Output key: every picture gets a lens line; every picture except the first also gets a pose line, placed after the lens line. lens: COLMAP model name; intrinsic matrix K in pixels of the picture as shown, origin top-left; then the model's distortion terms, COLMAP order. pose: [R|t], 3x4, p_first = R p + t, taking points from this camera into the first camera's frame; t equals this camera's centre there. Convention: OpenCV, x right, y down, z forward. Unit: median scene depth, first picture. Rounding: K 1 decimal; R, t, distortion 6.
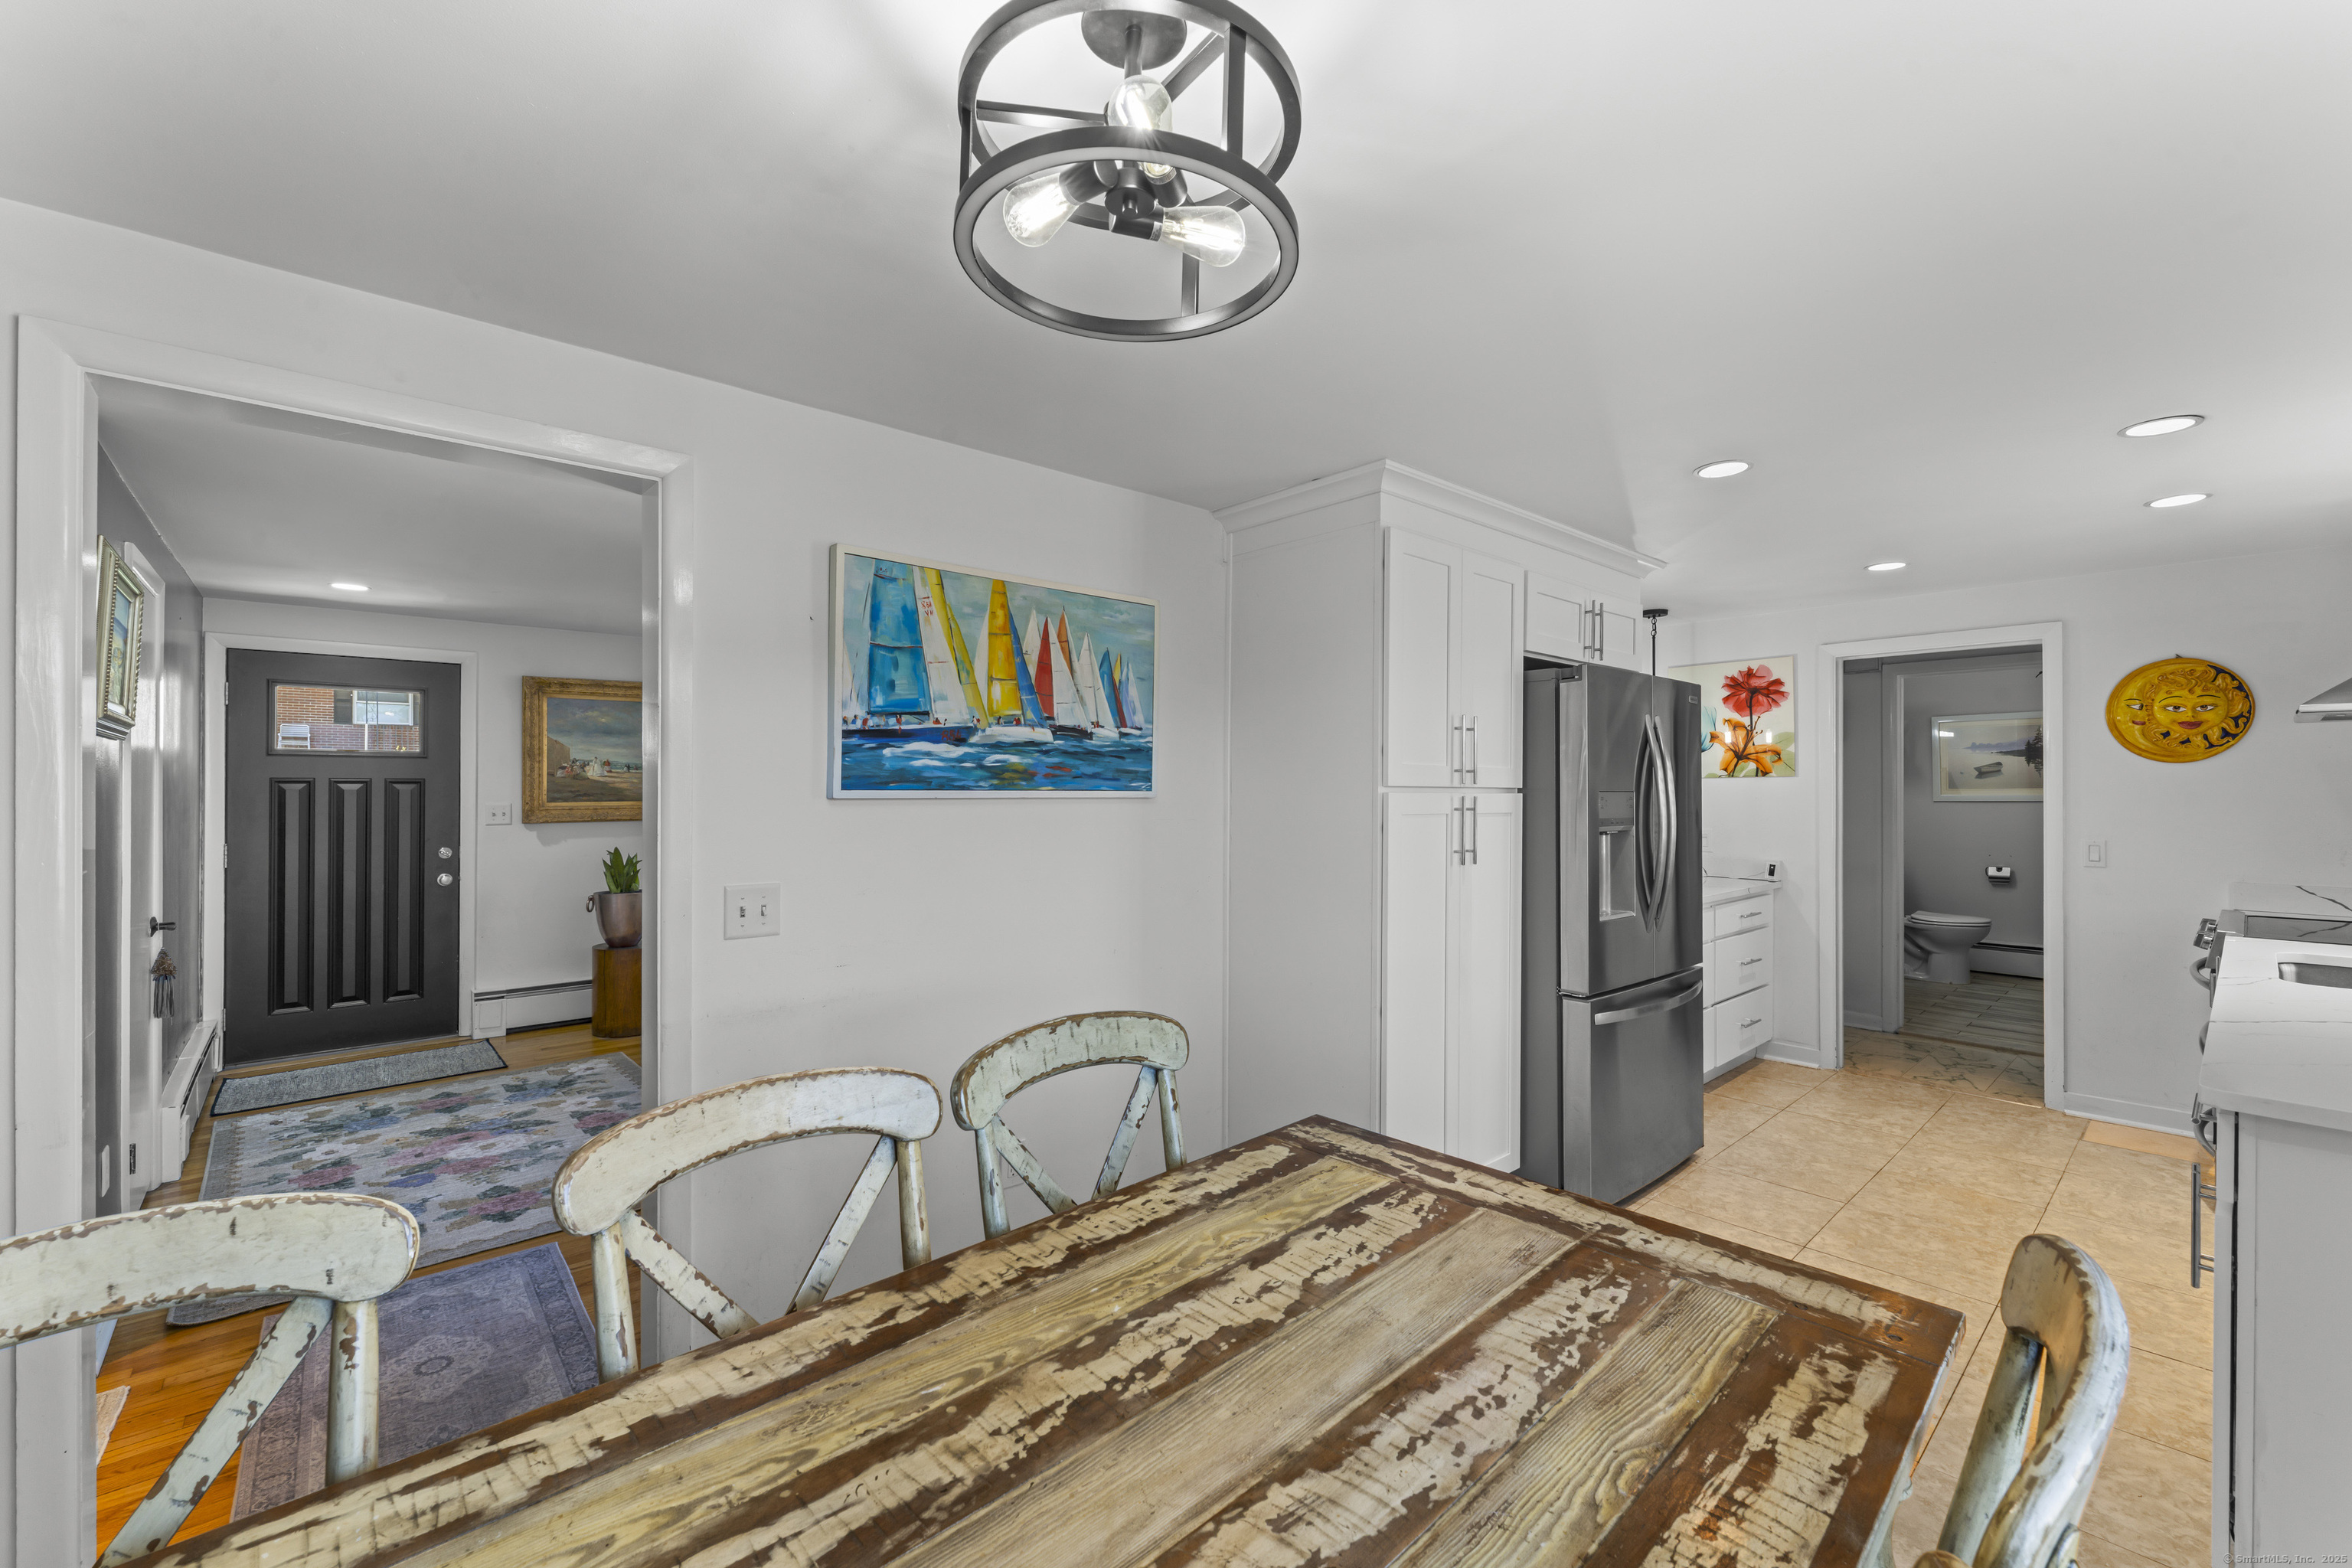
lens RADIAL K [[948.5, 0, 1163.1], [0, 948.5, 781.8], [0, 0, 1]] dist [-0.000898, -0.000979]
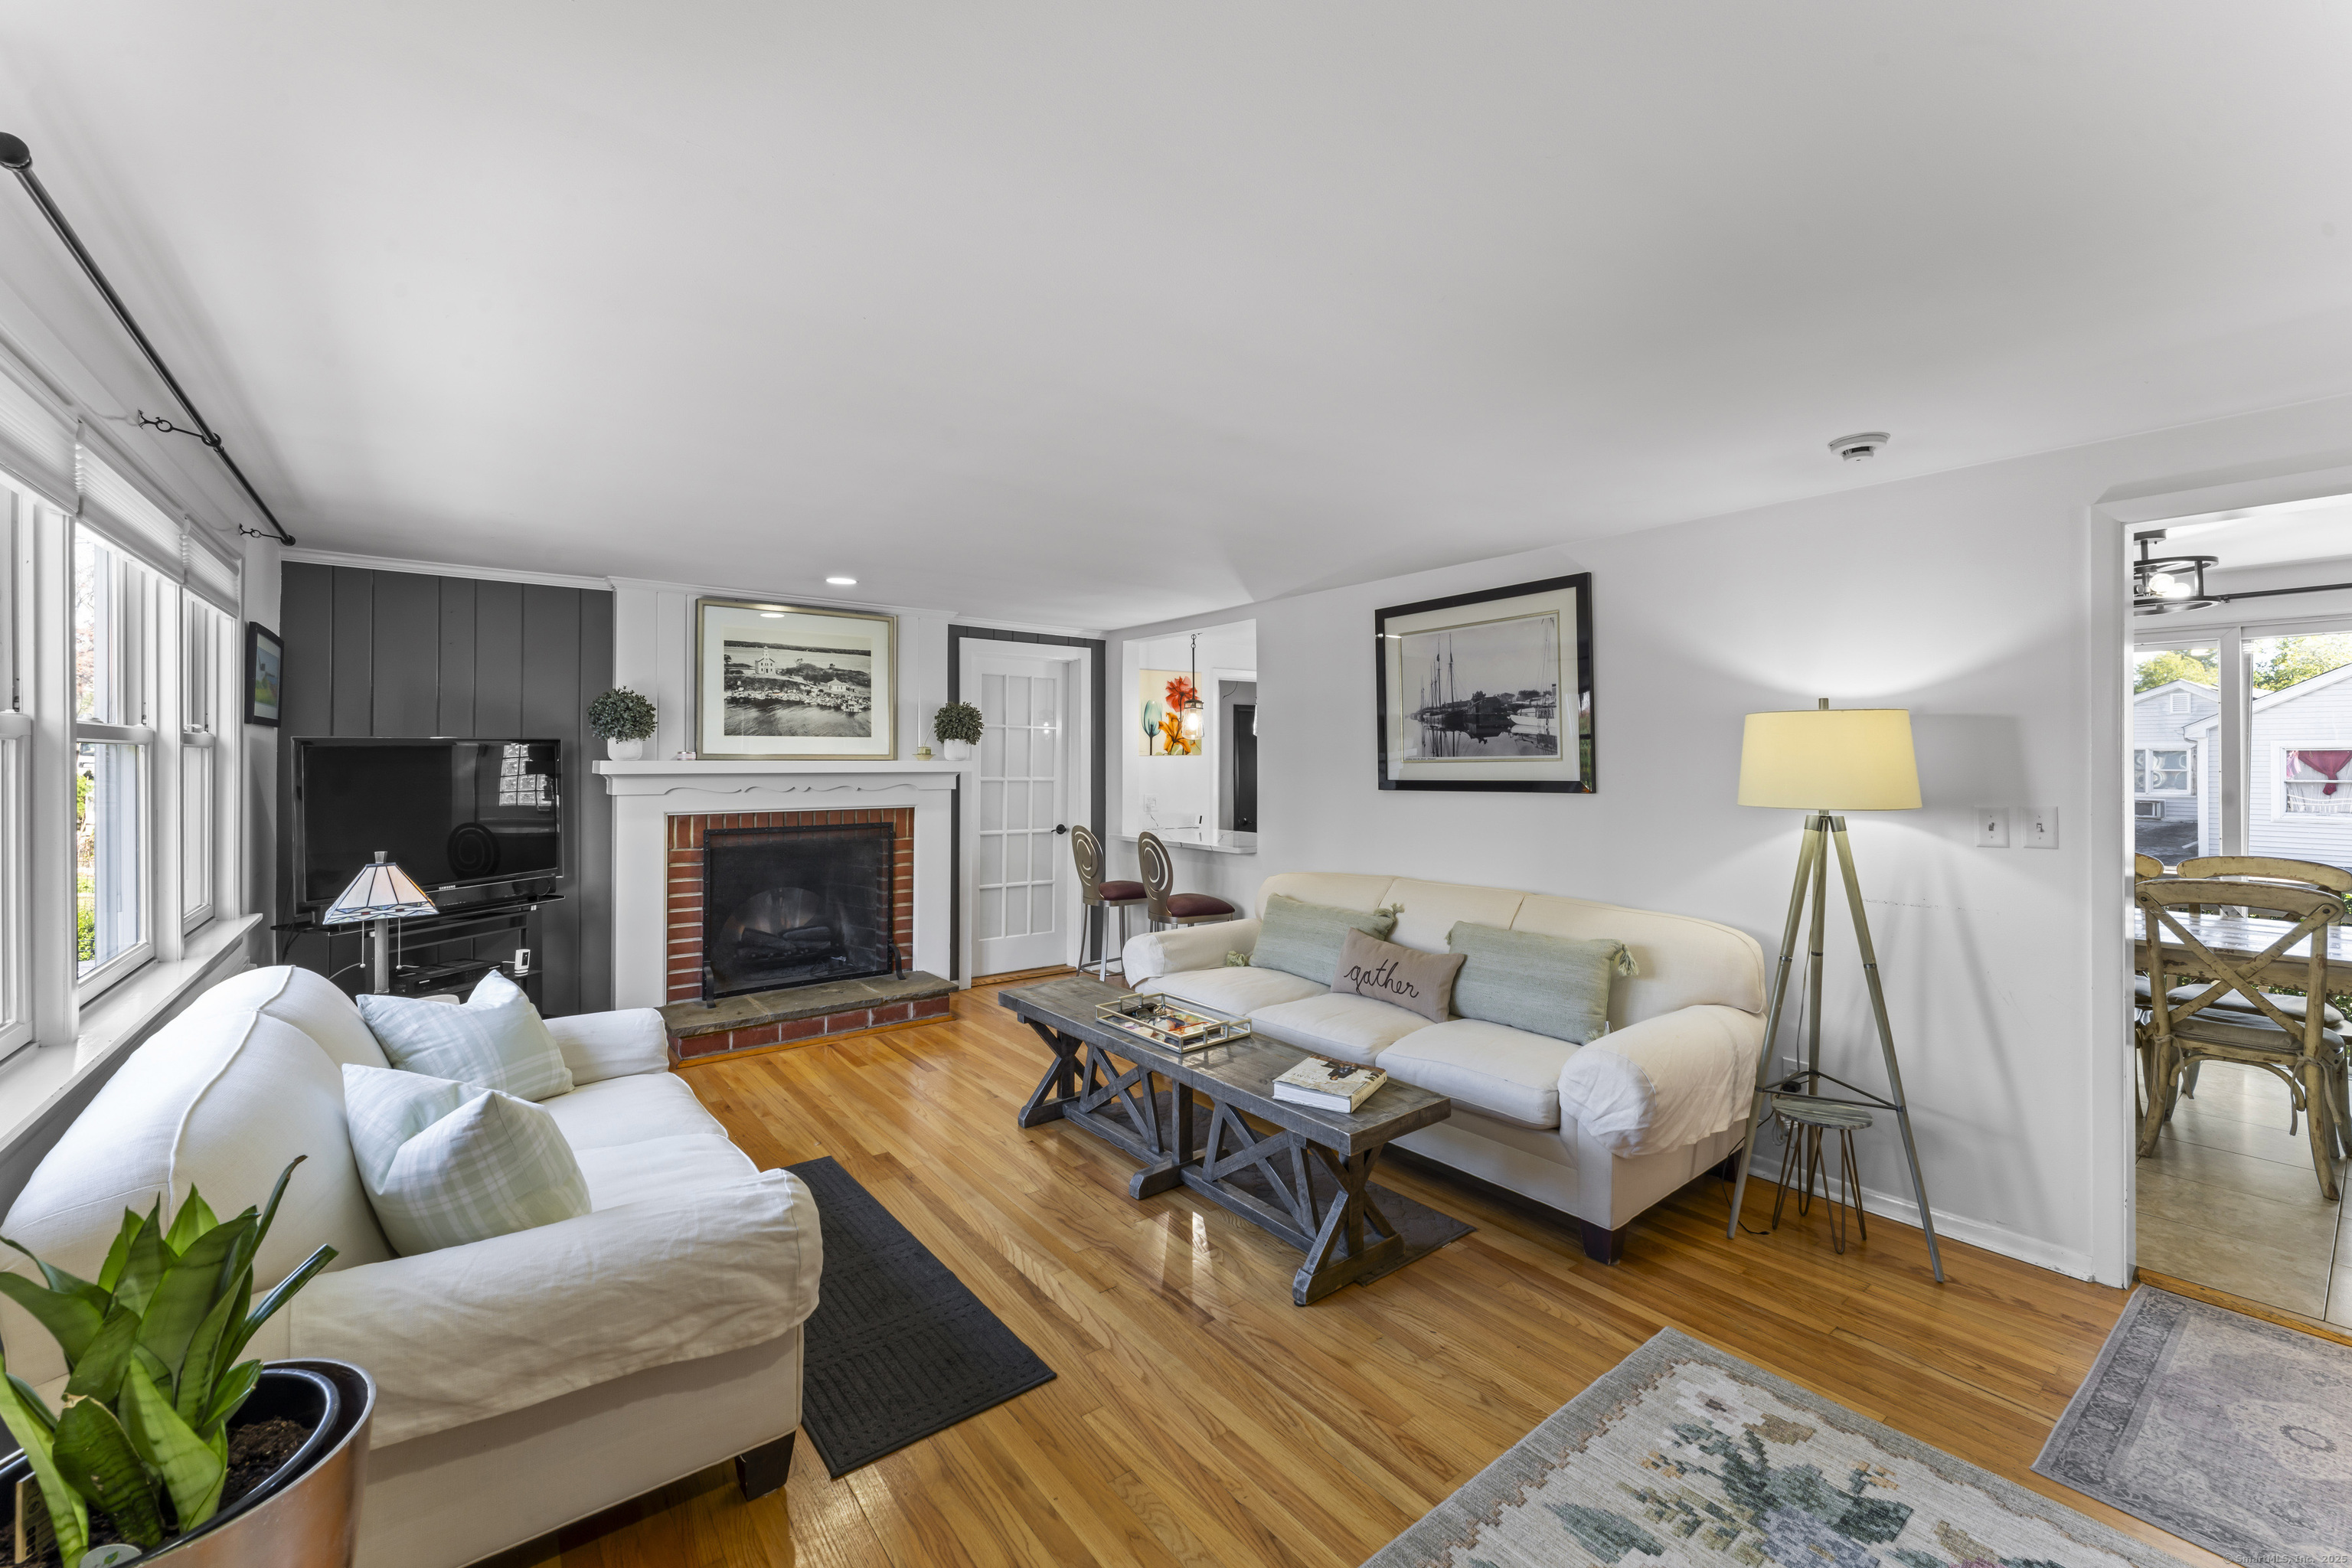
lens RADIAL K [[948.5, 0, 1184.6], [0, 948.5, 755.4], [0, 0, 1]] dist [-0.000898, -0.000979]
pose [[0.068080, 0.004320, 0.997671, -0.801327], [-0.002921, 0.999987, -0.004131, 0.000814], [-0.997676, -0.002633, 0.068092, 0.927214]]
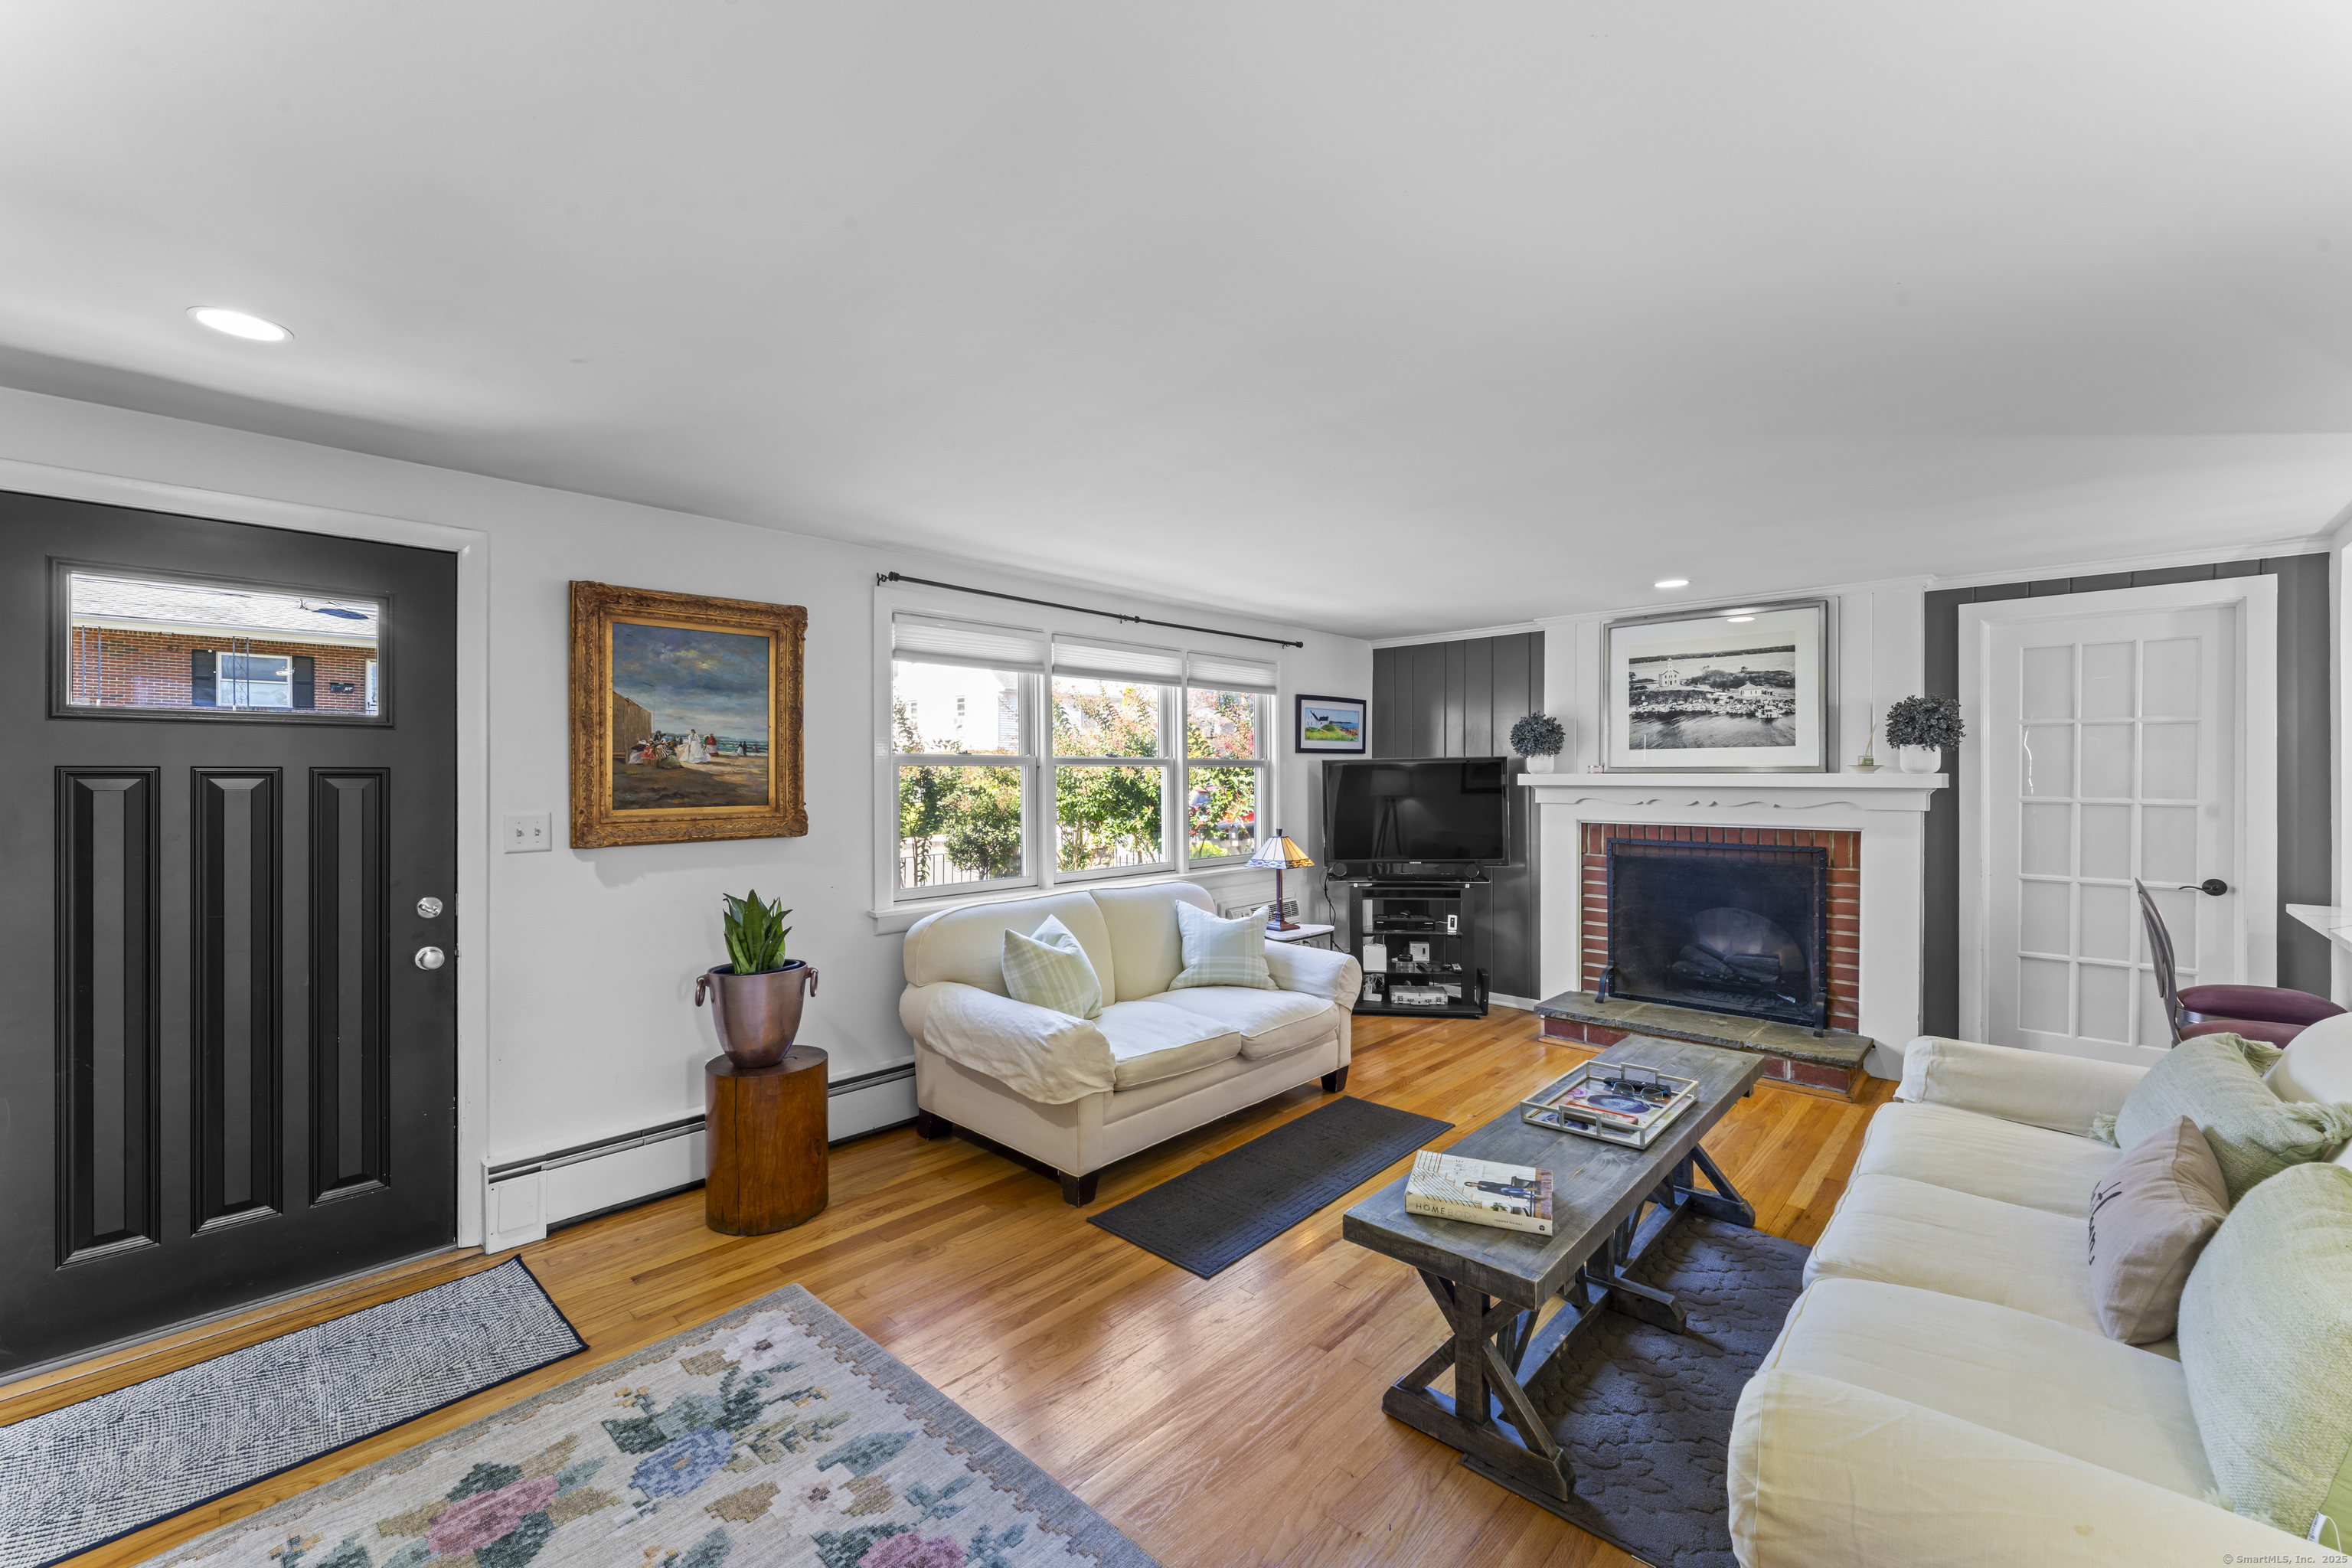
lens RADIAL K [[948.5, 0, 1176.6], [0, 948.5, 778.0], [0, 0, 1]] dist [-0.000898, -0.000979]
pose [[0.996332, -0.003043, 0.085522, -0.416242], [0.002495, 0.999976, 0.006513, 0.000350], [-0.085540, -0.006276, 0.996315, 0.470440]]
